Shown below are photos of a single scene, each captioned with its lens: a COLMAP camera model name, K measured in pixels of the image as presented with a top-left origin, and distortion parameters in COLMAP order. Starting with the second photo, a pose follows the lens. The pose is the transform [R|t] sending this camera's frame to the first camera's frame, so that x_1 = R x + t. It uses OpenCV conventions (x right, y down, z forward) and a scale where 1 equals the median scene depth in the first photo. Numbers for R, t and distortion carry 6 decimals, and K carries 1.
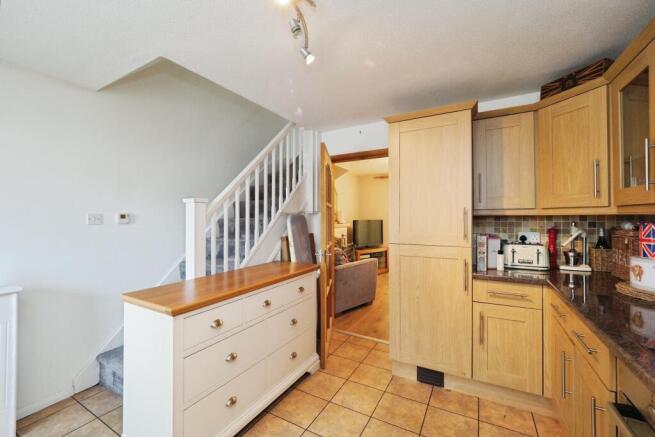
lens RADIAL K [[269.7, 0, 327.5], [0, 269.7, 218.5], [0, 0, 1]] dist [0.001985, -0.000148]
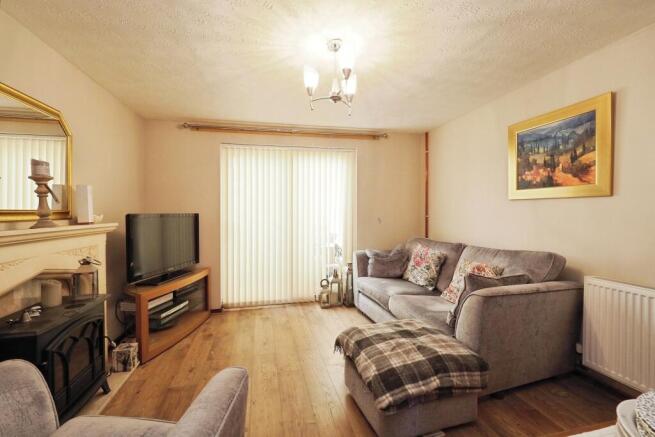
lens RADIAL K [[269.1, 0, 304.7], [0, 269.1, 223.4], [0, 0, 1]] dist [-0.001540, -0.000204]
pose [[0.767664, -0.018105, 0.640597, 0.042718], [-0.000860, 0.999571, 0.029282, 0.008362], [-0.640852, -0.023029, 0.767319, 0.514928]]
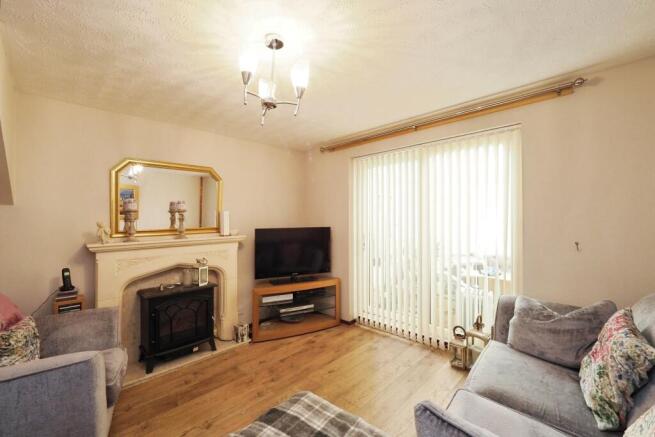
lens RADIAL K [[269.7, 0, 327.5], [0, 269.7, 218.5], [0, 0, 1]] dist [0.001985, -0.000148]
pose [[0.966867, -0.000212, -0.255280, 0.345247], [-0.000584, 0.999995, -0.003044, -0.010835], [0.255279, 0.003092, 0.966862, 0.495602]]
